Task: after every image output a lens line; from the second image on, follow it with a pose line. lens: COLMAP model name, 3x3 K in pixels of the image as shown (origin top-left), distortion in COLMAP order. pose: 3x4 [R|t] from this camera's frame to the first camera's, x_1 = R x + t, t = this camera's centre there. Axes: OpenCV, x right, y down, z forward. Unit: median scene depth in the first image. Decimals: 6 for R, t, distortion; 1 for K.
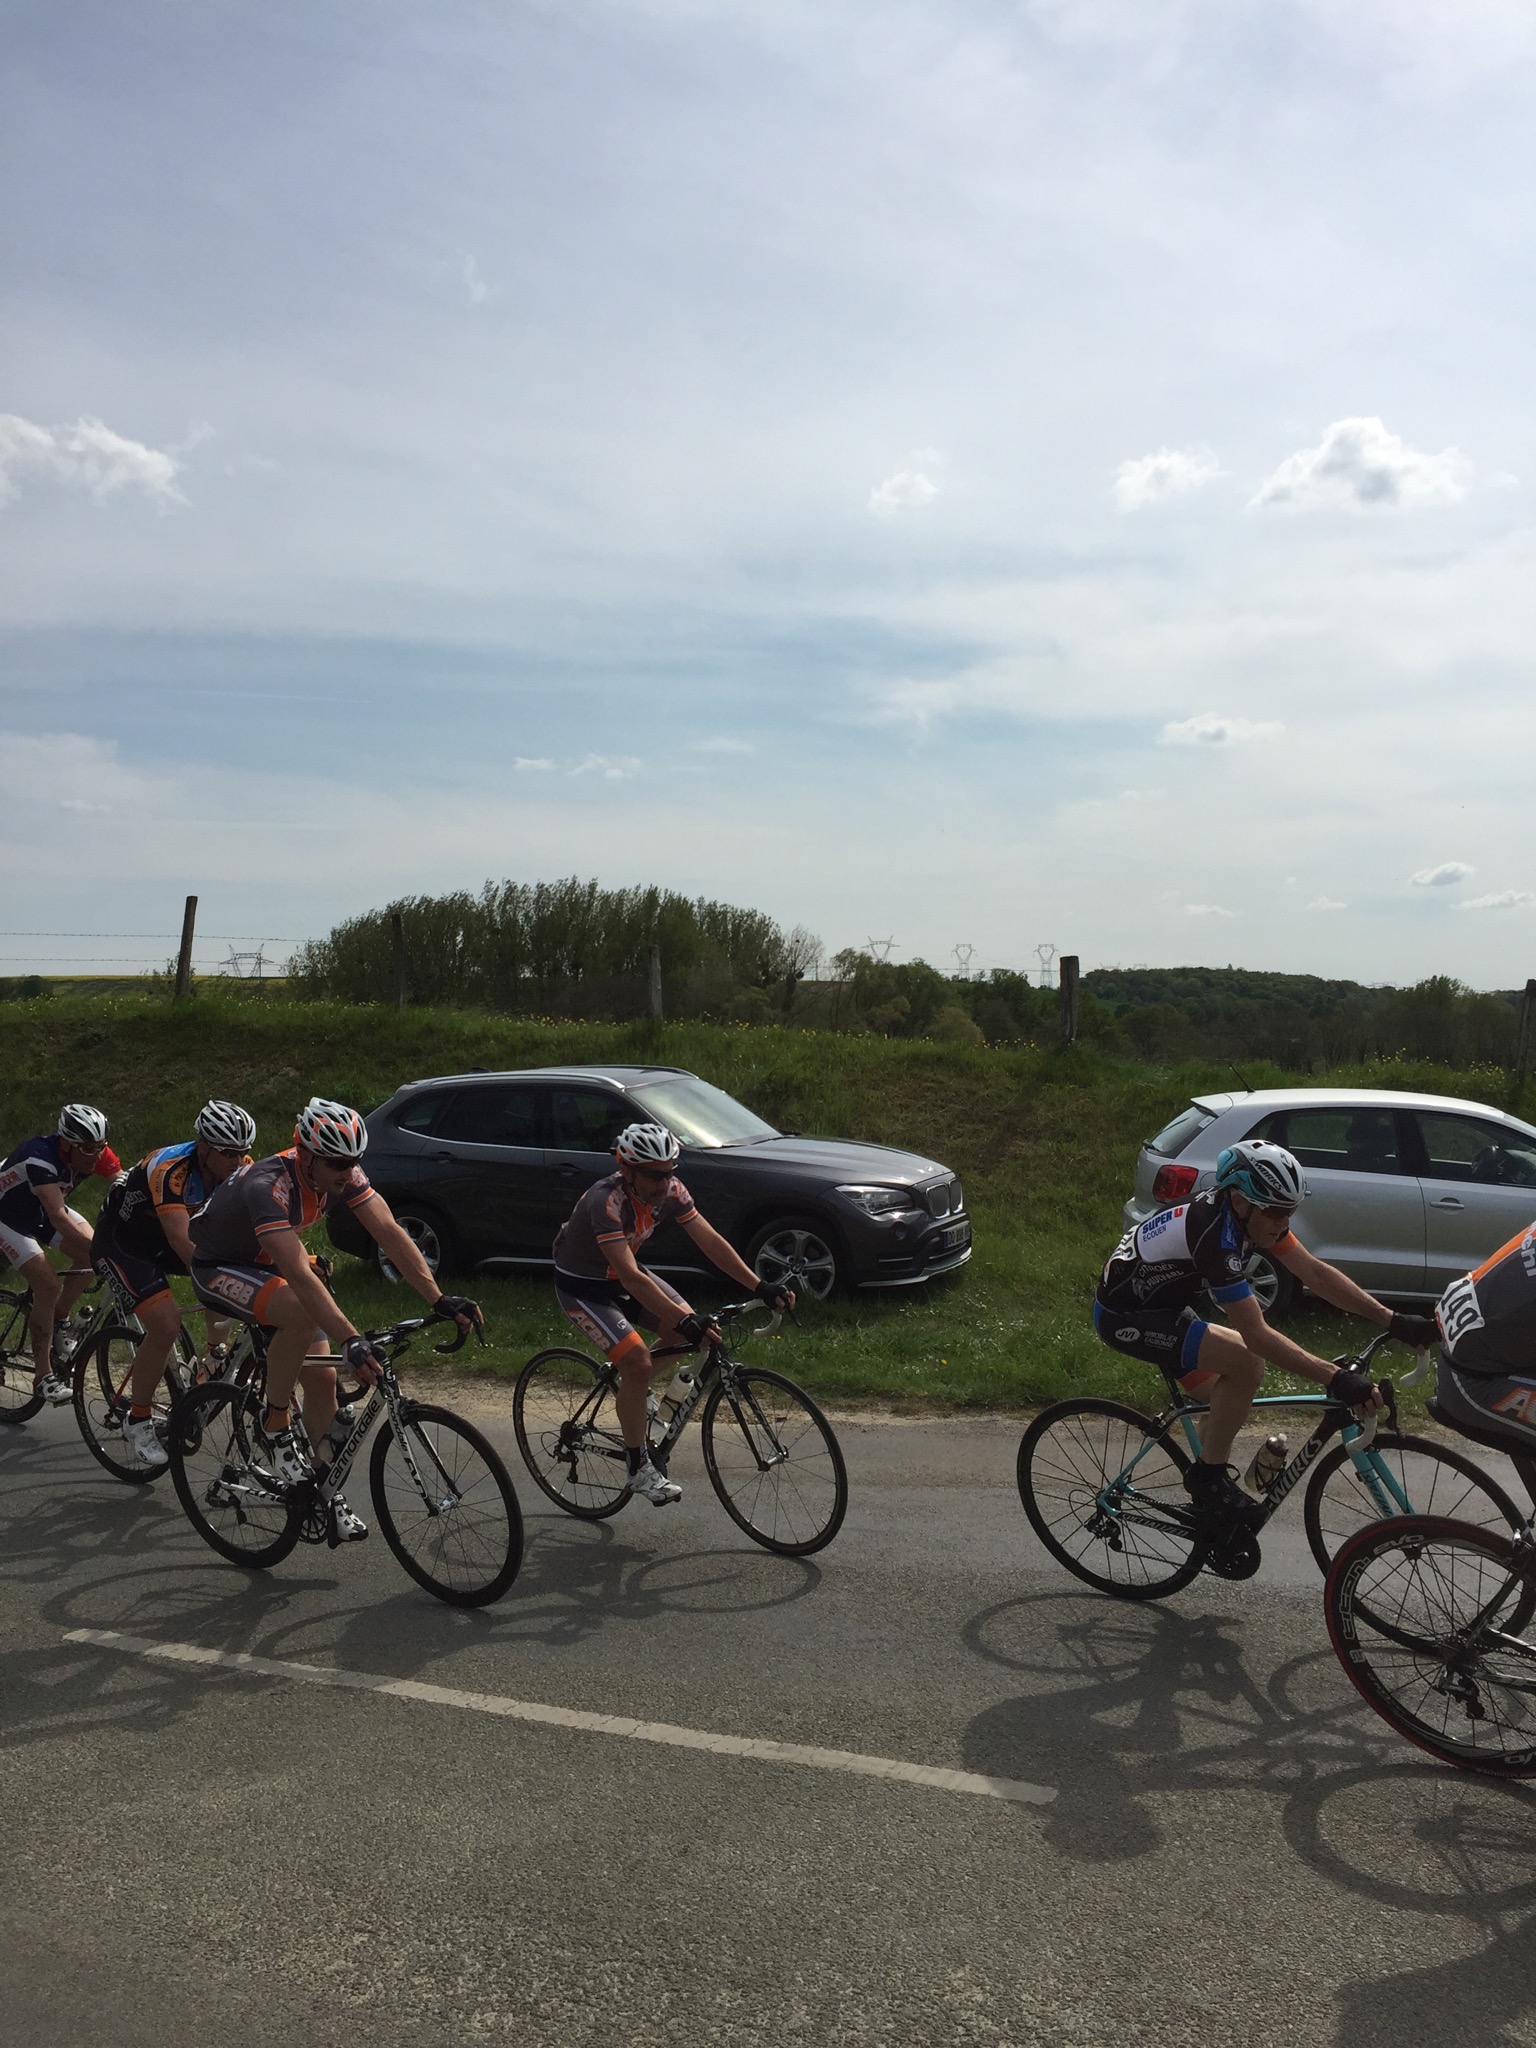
lens RADIAL K [[1702.2, 0, 768.0], [0, 1702.2, 1024.0], [0, 0, 1]] dist [0.071843, -0.091405]
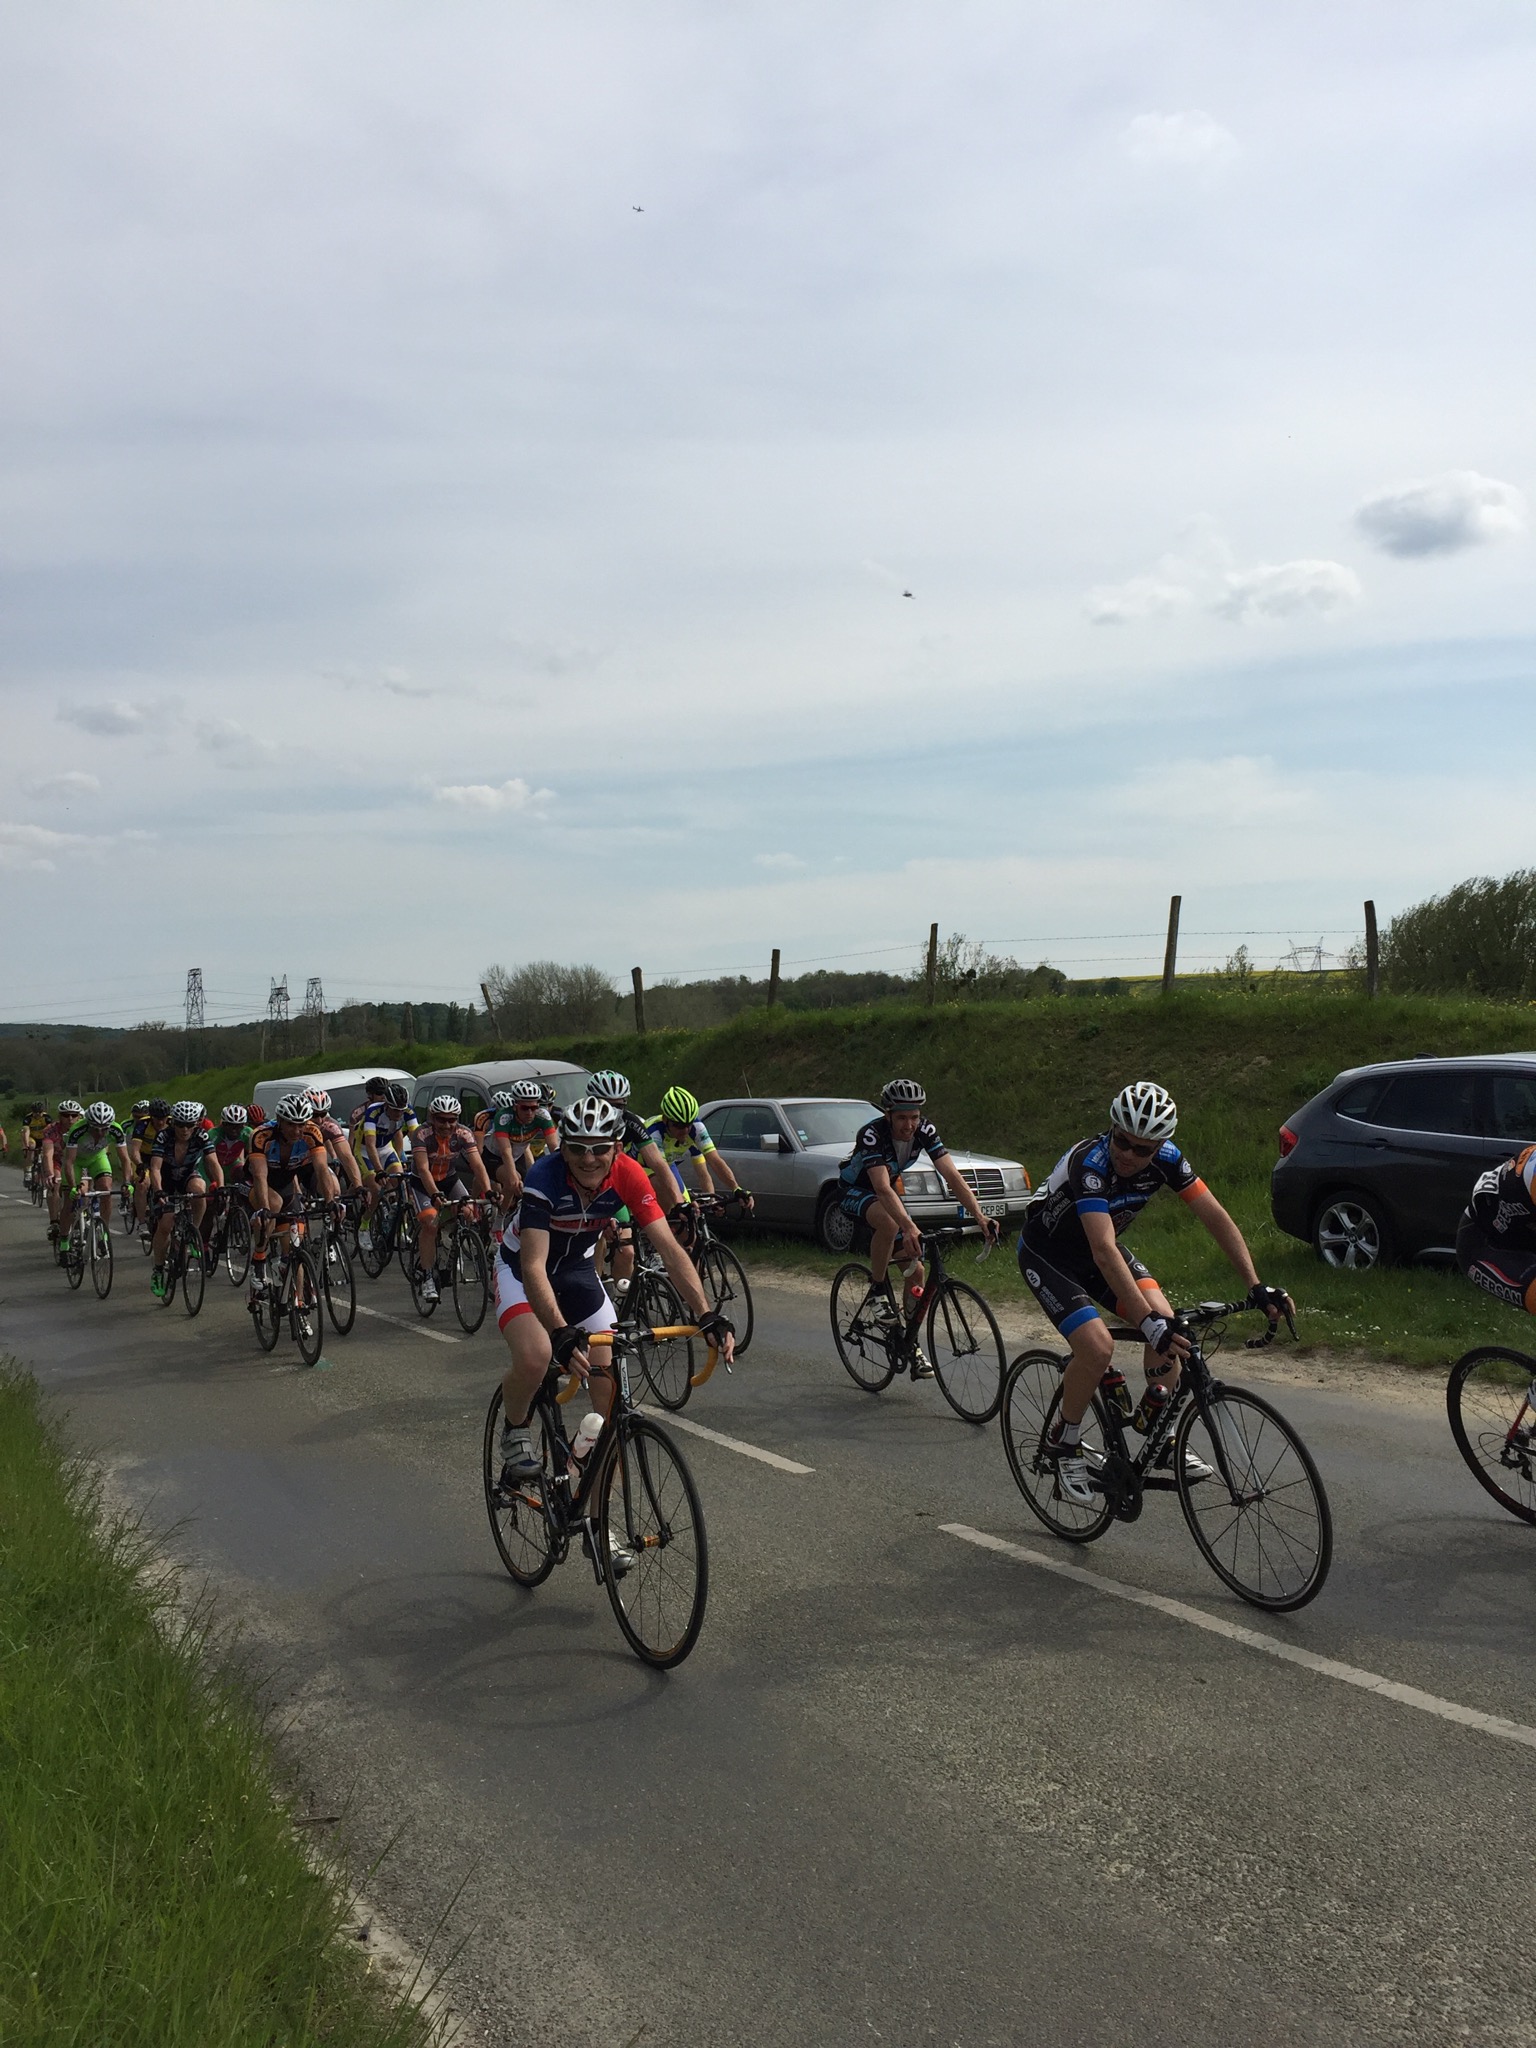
lens RADIAL K [[1745.4, 0, 841.0], [0, 1745.4, 994.3], [0, 0, 1]] dist [0.071774, -0.100194]
pose [[0.834596, -0.030525, -0.550016, 0.091494], [0.022938, 0.999523, -0.020666, 0.003985], [0.550385, 0.004631, 0.834898, -0.023369]]
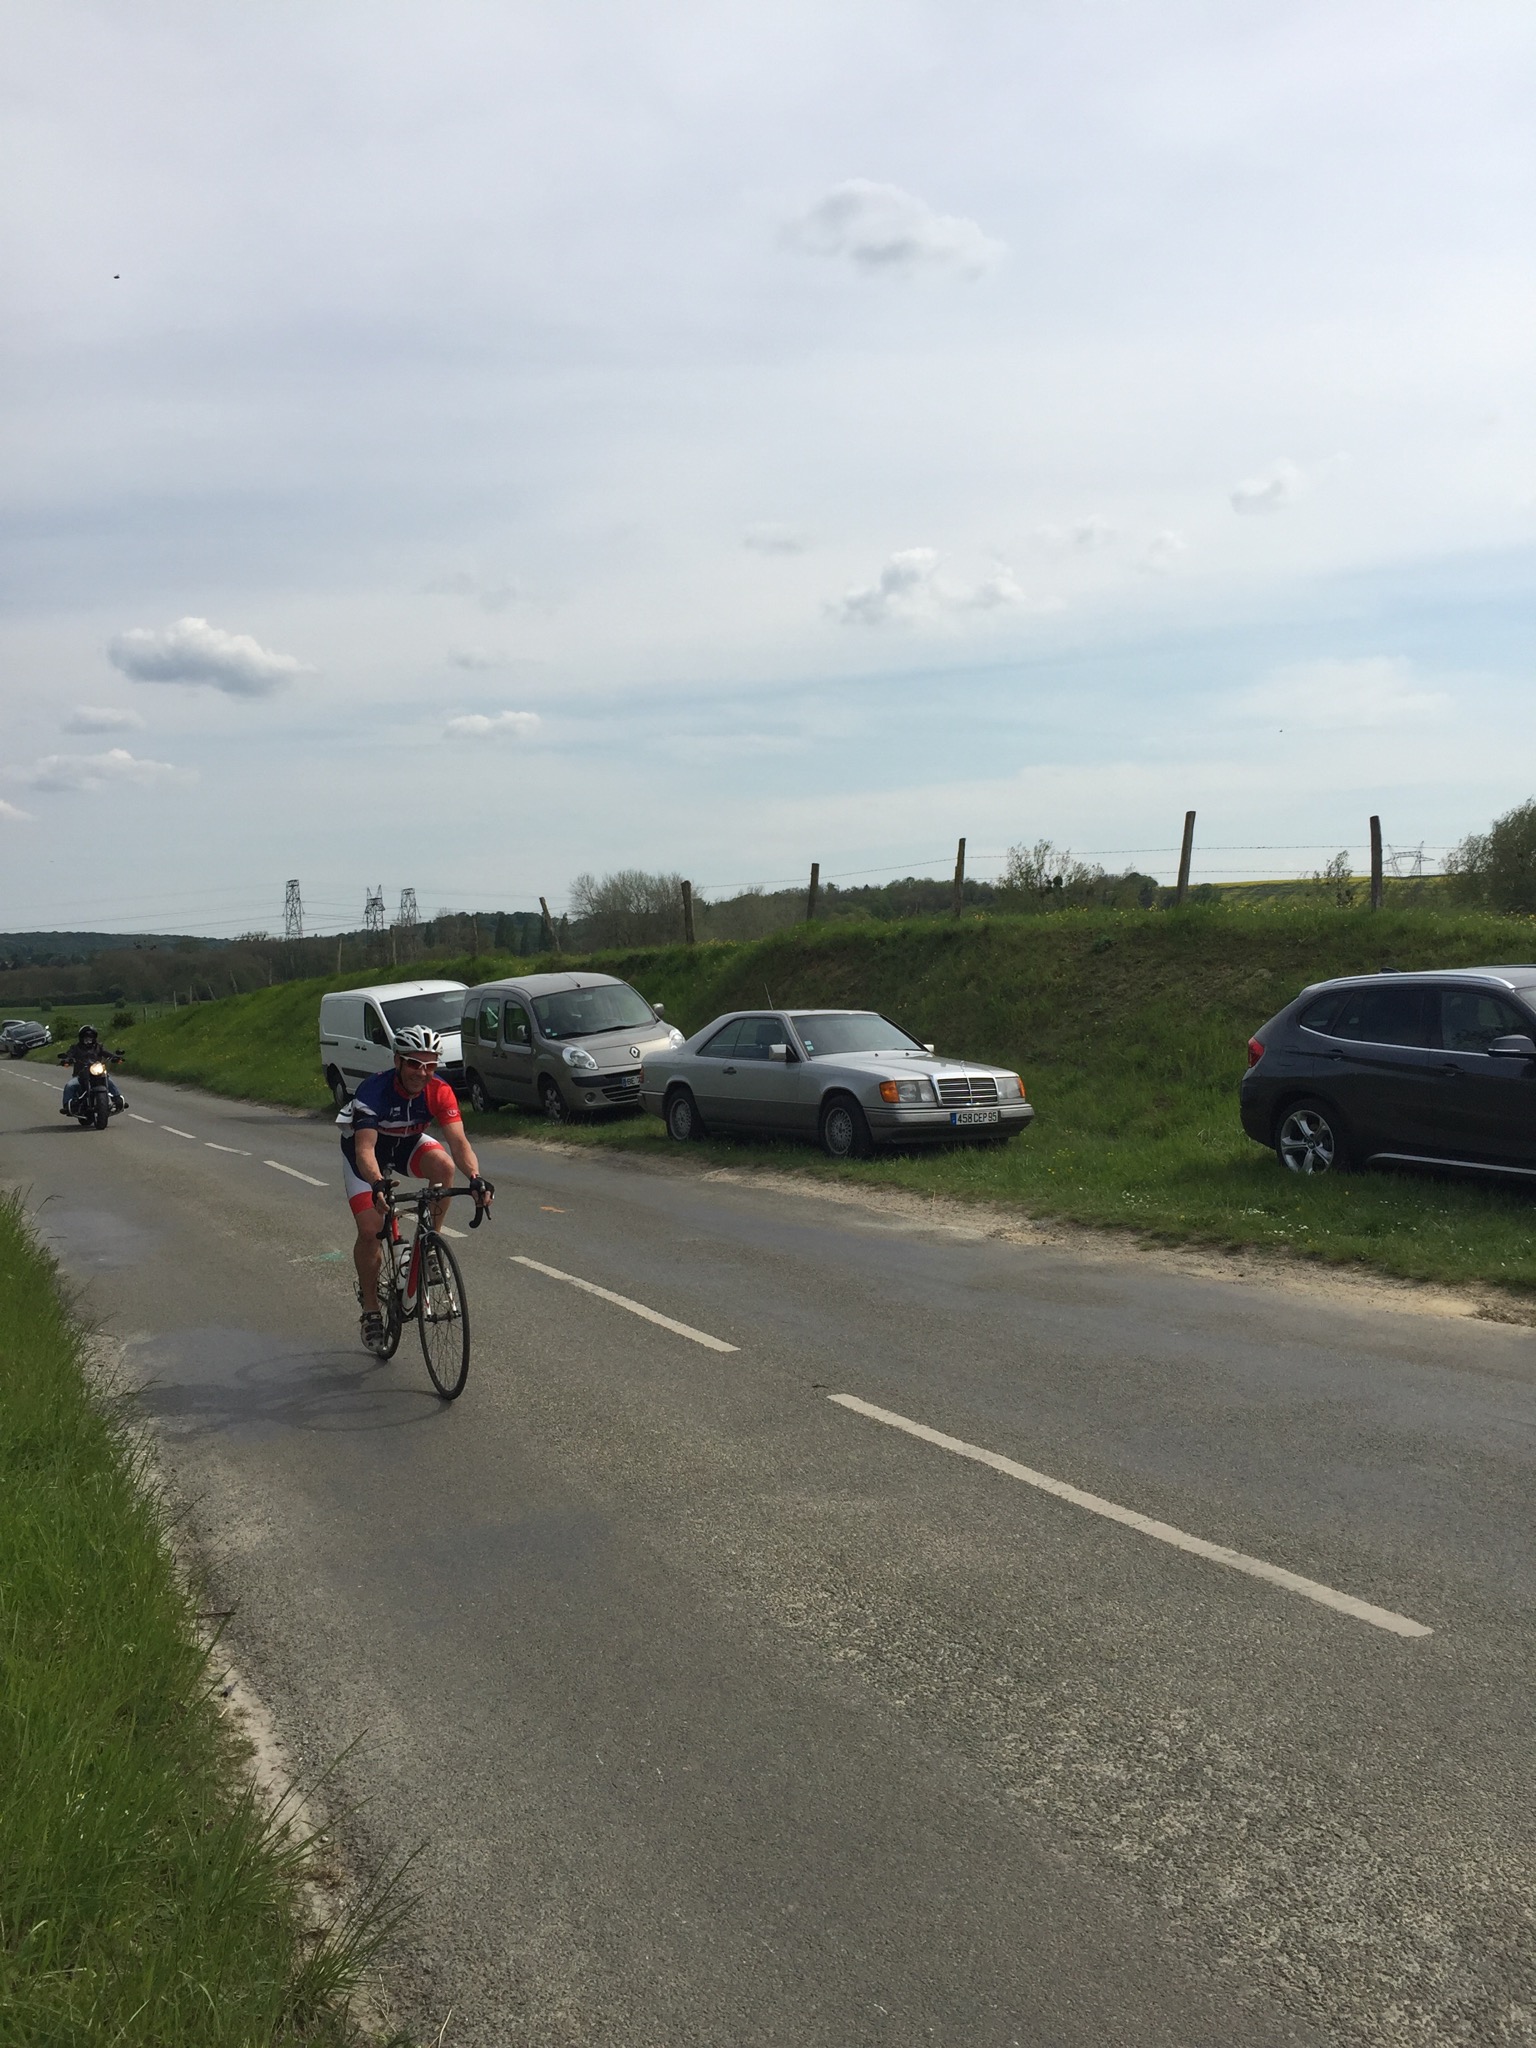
lens RADIAL K [[1792.8, 0, 870.9], [0, 1792.8, 990.7], [0, 0, 1]] dist [0.100267, -0.122153]
pose [[0.801156, -0.003307, -0.598447, 0.194058], [0.026617, 0.999192, 0.030111, -0.001041], [0.597864, -0.040053, 0.800596, -0.038559]]
